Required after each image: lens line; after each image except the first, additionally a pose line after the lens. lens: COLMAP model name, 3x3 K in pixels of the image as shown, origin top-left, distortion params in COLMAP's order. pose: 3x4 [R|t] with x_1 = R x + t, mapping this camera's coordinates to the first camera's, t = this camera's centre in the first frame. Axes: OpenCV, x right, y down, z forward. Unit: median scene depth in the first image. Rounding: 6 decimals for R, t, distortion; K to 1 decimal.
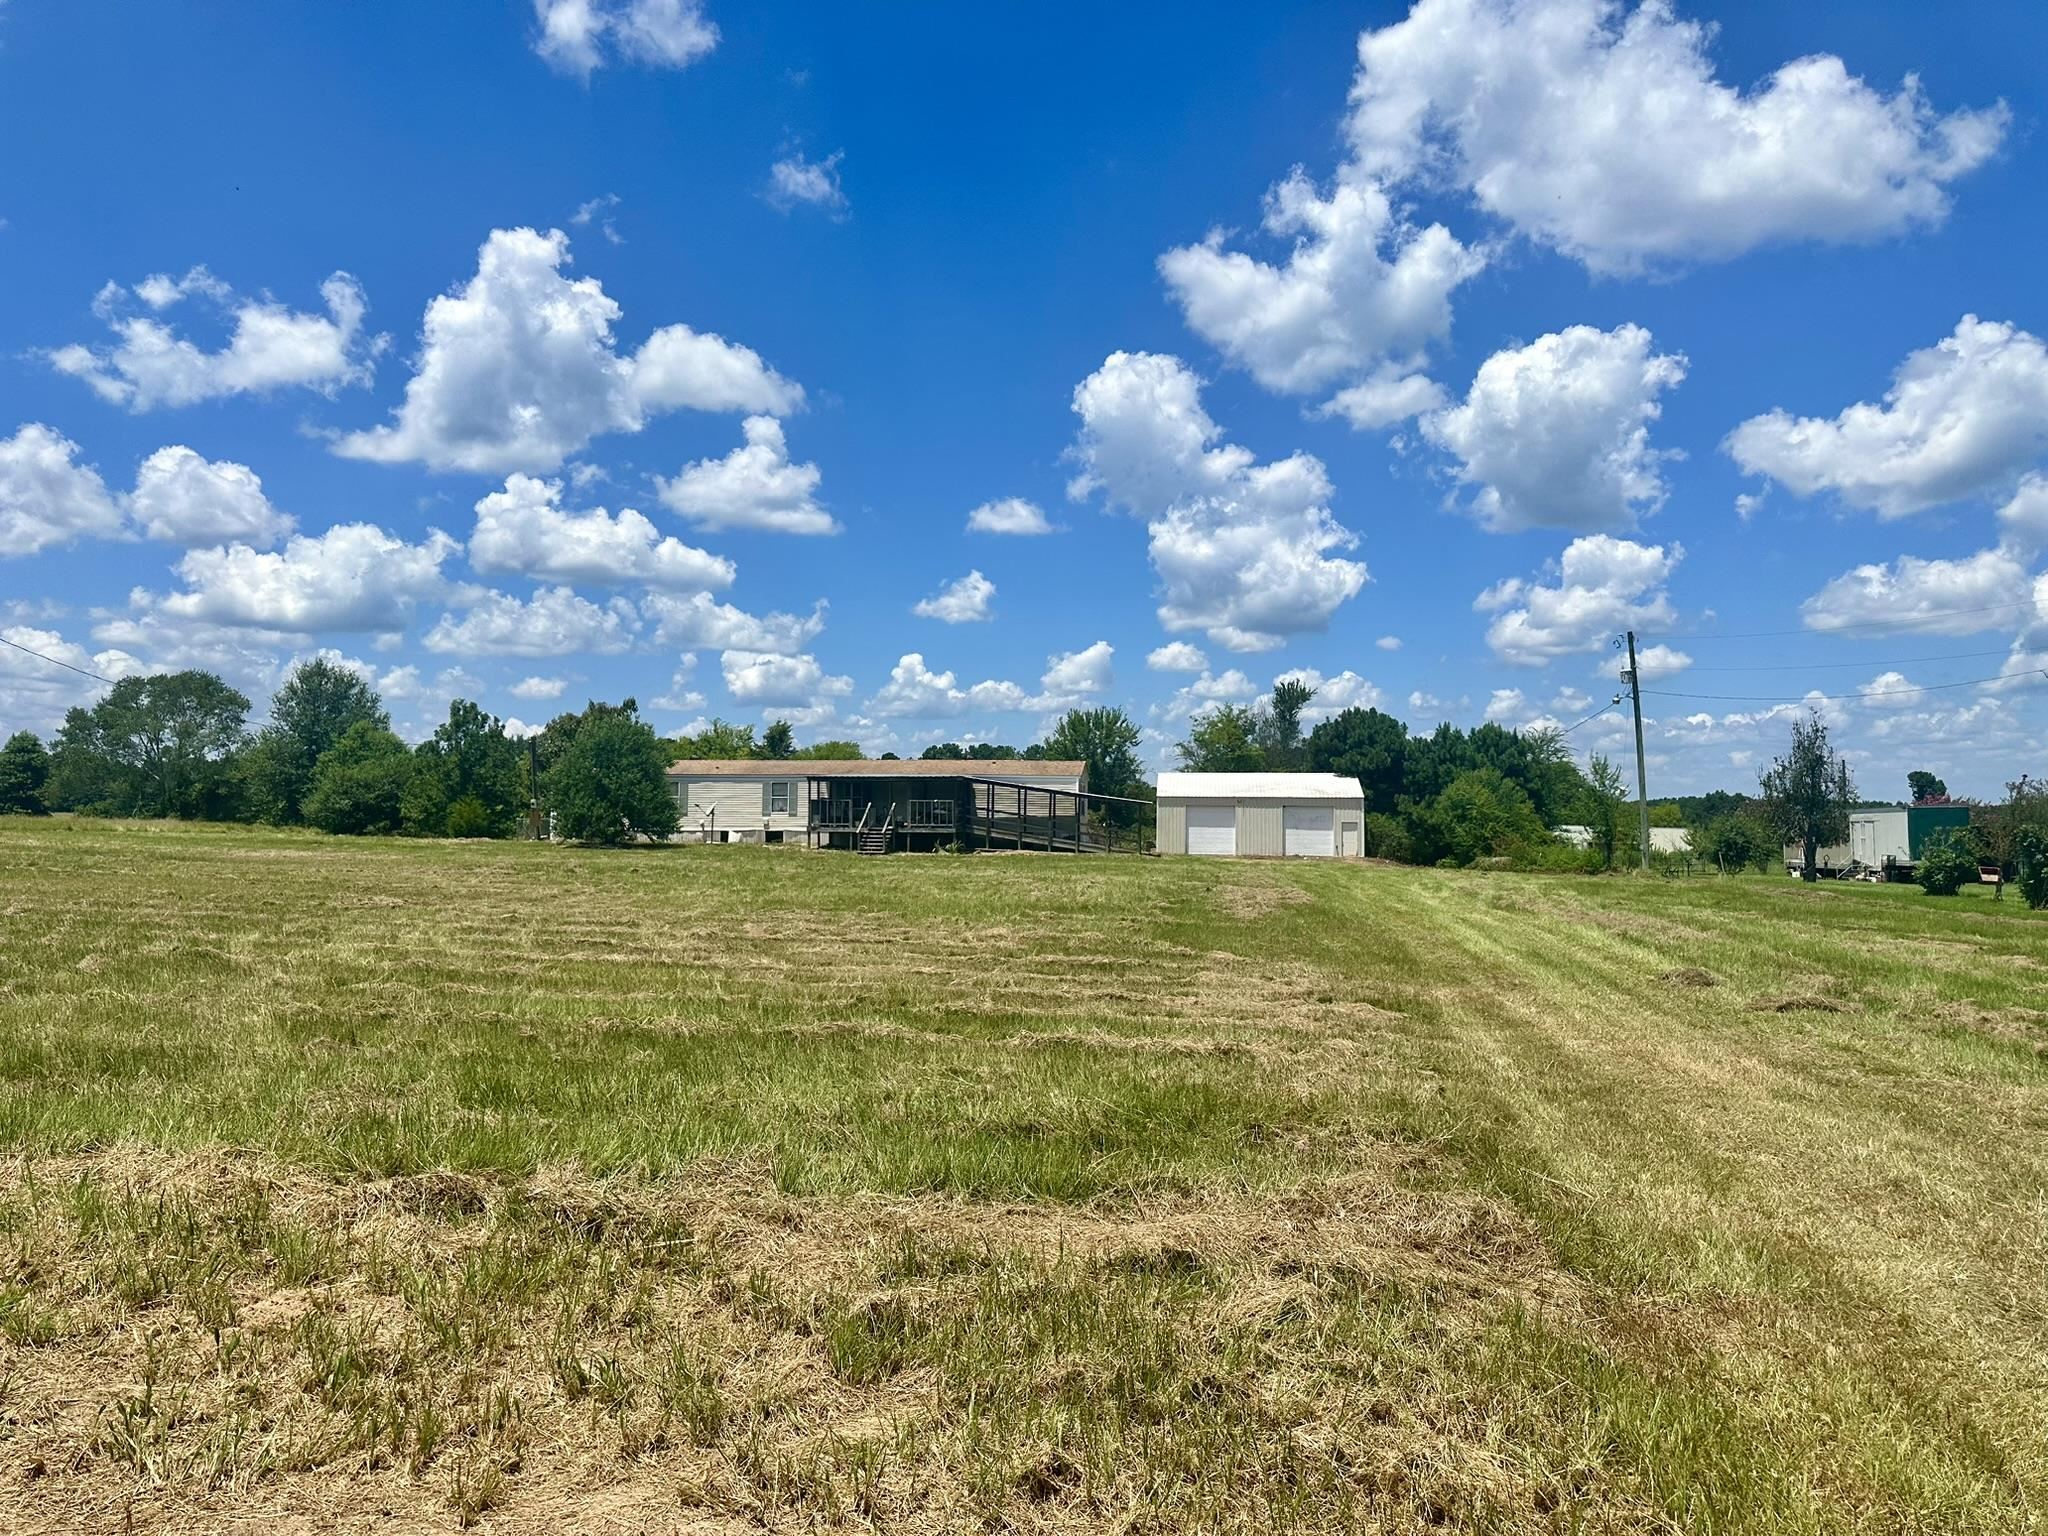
lens RADIAL K [[1370.1, 0, 1024.0], [0, 1370.1, 768.0], [0, 0, 1]] dist [0.032403, -0.000281]
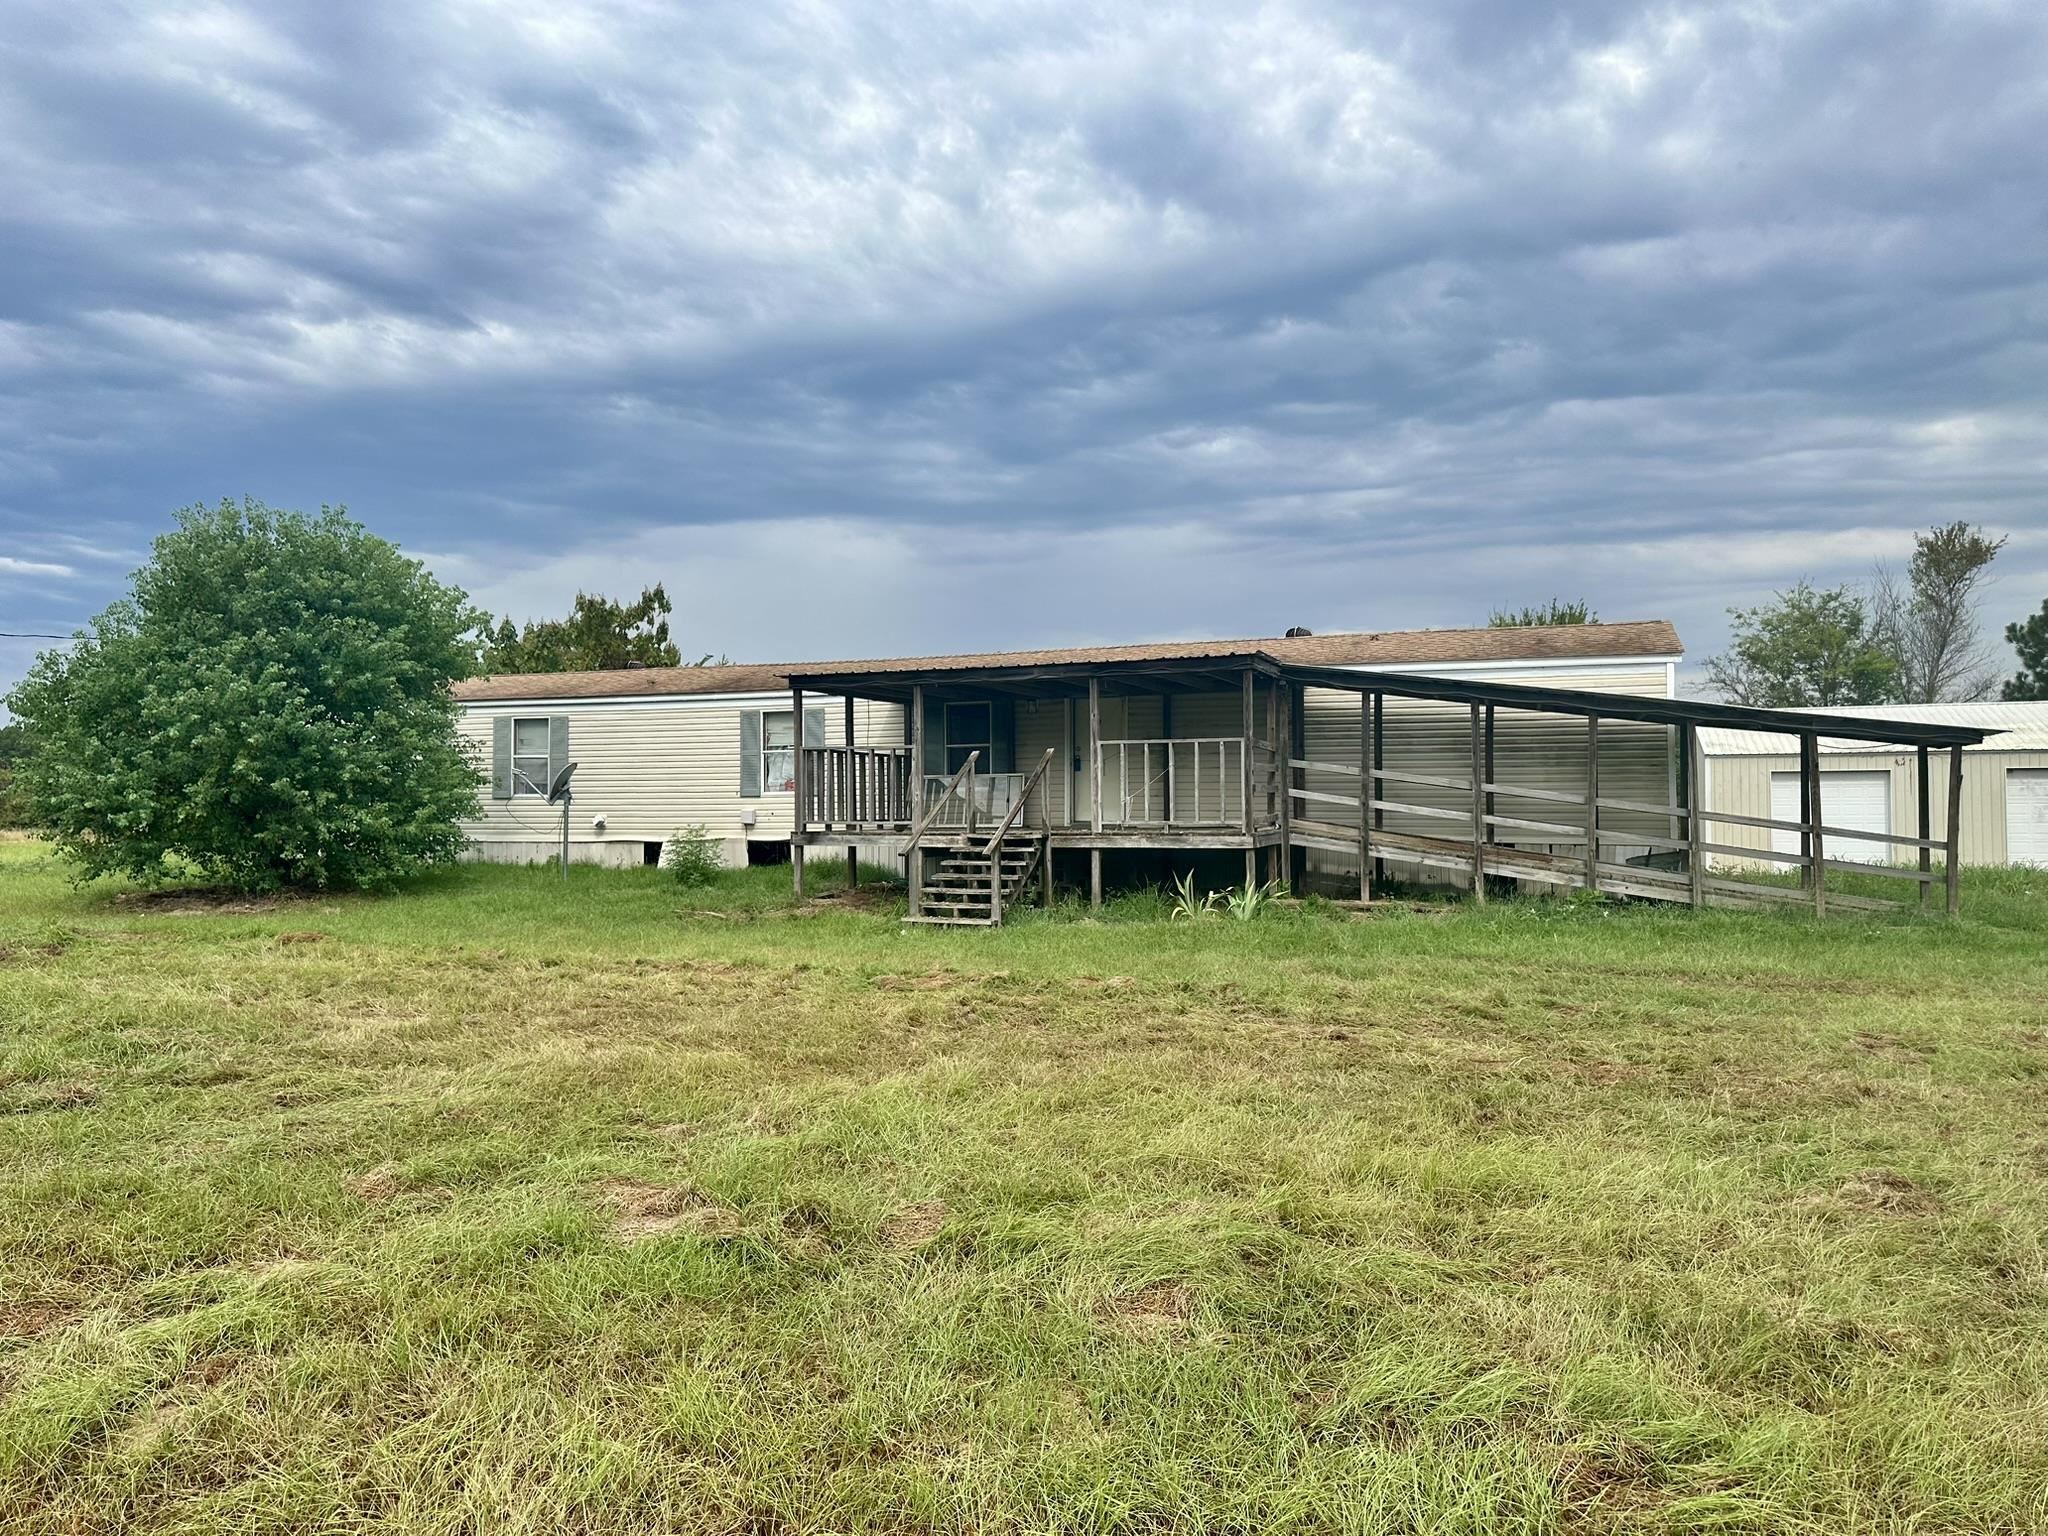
lens RADIAL K [[1408.5, 0, 1024.0], [0, 1408.5, 768.0], [0, 0, 1]] dist [0.019912, -0.046657]
pose [[0.971864, -0.019664, -0.234720, -0.027351], [0.021072, 0.999772, 0.003493, 0.027217], [0.234598, -0.008341, 0.972057, 0.661417]]
